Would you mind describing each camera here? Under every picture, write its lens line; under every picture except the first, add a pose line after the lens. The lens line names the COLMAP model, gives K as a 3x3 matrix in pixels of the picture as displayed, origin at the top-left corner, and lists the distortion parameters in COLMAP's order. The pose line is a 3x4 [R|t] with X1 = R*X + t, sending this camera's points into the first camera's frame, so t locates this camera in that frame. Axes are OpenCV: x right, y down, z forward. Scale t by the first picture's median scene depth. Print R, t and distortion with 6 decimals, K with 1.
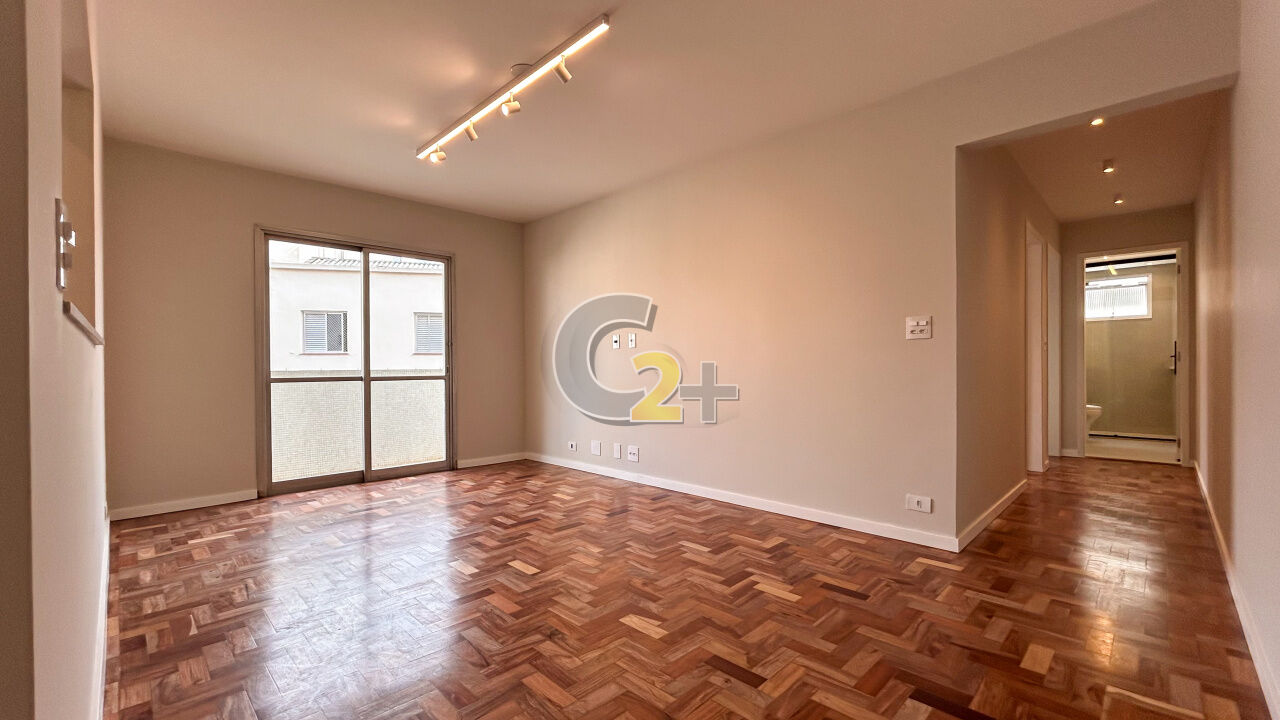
lens RADIAL K [[522.4, 0, 632.9], [0, 522.4, 350.9], [0, 0, 1]] dist [-0.002429, -0.000049]
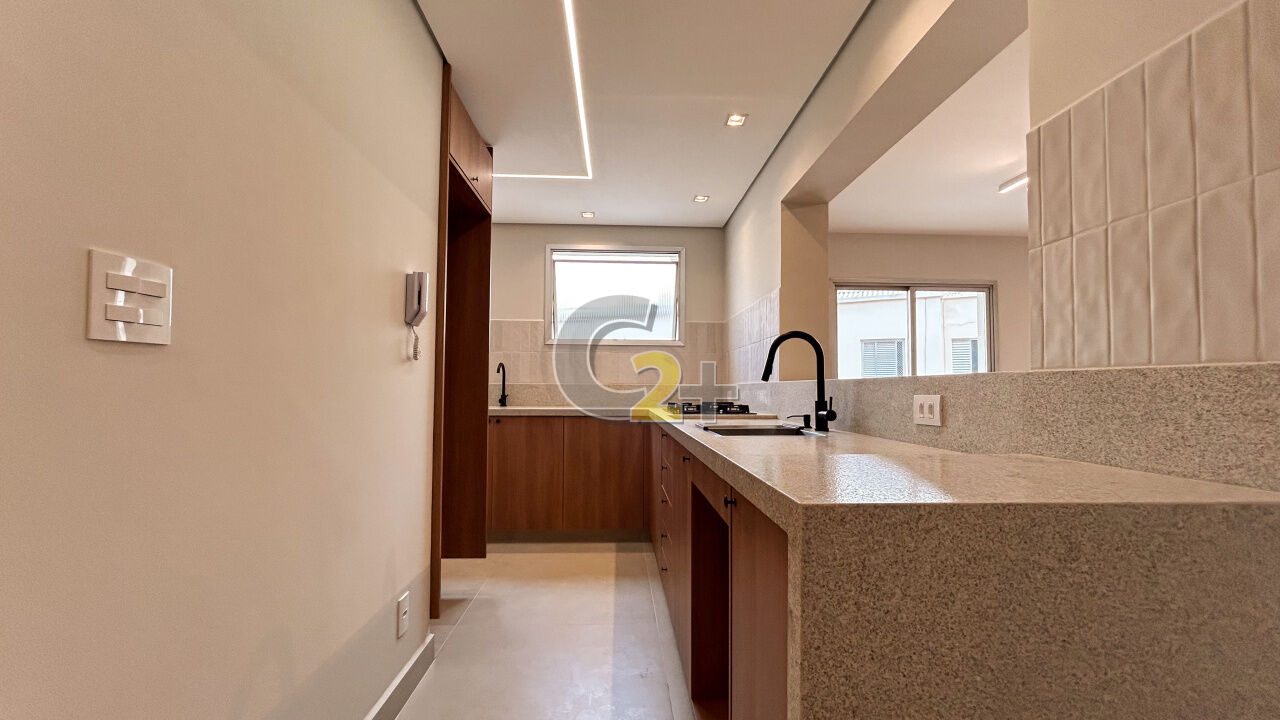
lens RADIAL K [[522.4, 0, 648.3], [0, 522.4, 352.4], [0, 0, 1]] dist [-0.002429, -0.000049]
pose [[0.740686, -0.038045, -0.670773, -0.227159], [0.007556, 0.998804, -0.048306, -0.017242], [0.671809, 0.030711, 0.740088, -0.169198]]
